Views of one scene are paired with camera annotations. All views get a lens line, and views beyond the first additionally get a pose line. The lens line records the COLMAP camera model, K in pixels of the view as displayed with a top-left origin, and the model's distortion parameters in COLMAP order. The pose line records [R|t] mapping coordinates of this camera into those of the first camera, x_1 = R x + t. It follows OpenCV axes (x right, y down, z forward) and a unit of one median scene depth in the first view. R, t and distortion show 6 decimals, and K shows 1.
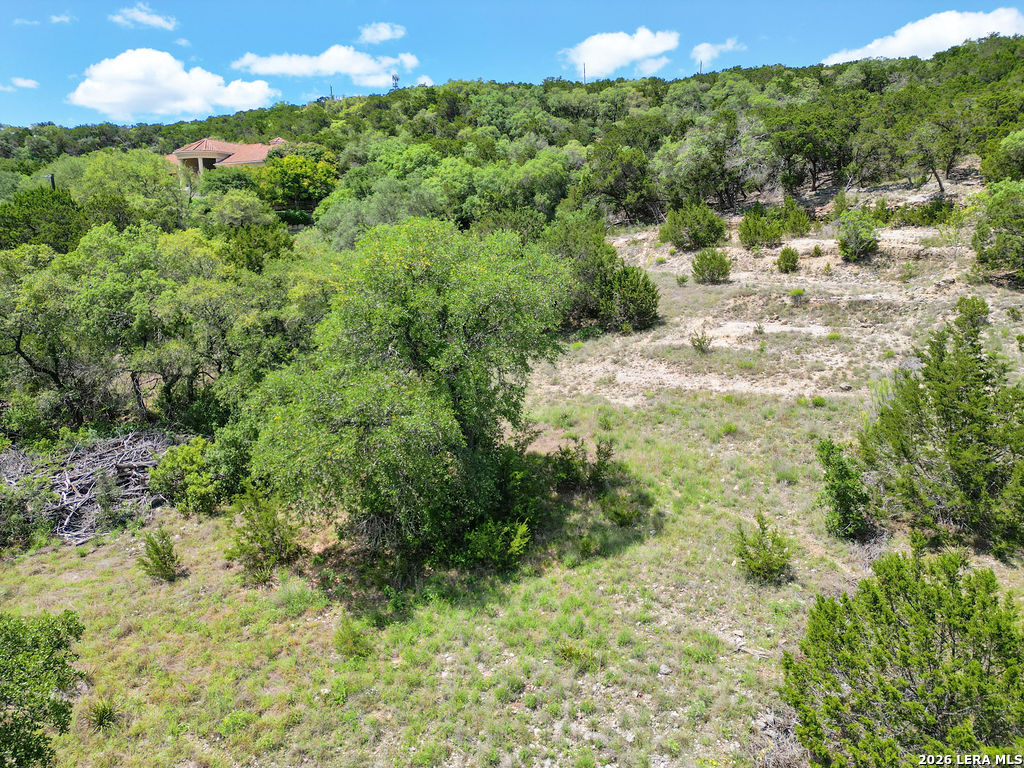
lens RADIAL K [[712.3, 0, 512.0], [0, 712.3, 384.0], [0, 0, 1]] dist [0.084003, -0.079714]
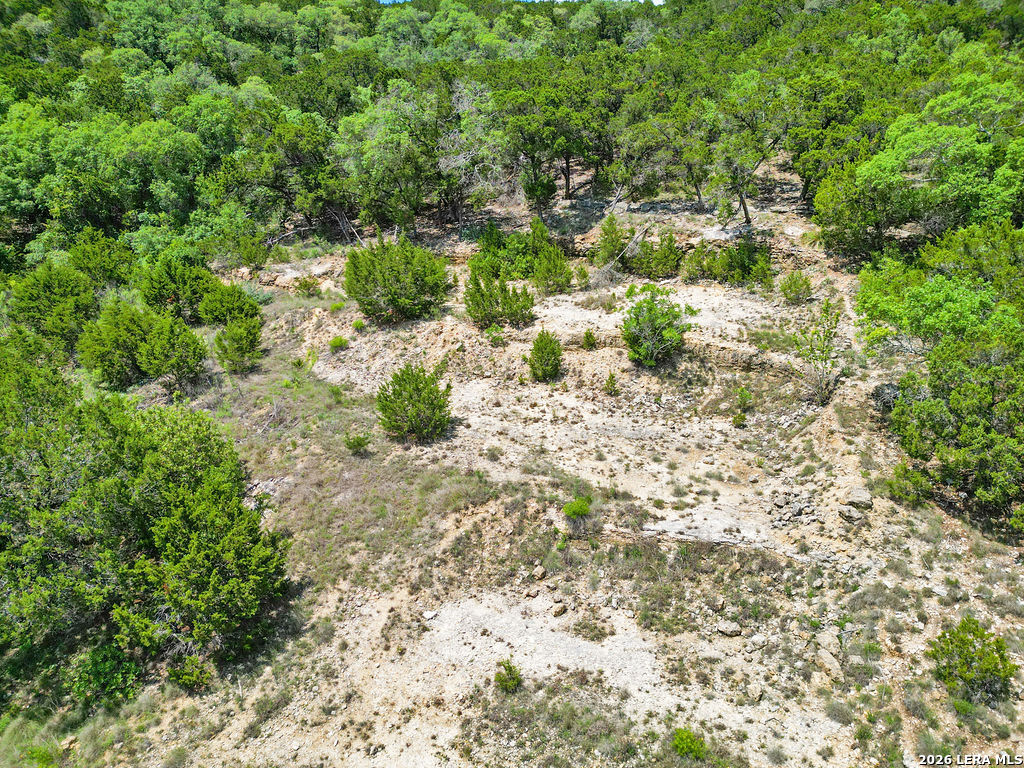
lens RADIAL K [[712.3, 0, 512.0], [0, 712.3, 384.0], [0, 0, 1]] dist [0.084003, -0.079714]
pose [[0.942882, -0.089998, 0.320739, 0.143823], [0.060284, 0.993016, 0.101417, -0.179723], [-0.327626, -0.076289, 0.941722, 0.393349]]
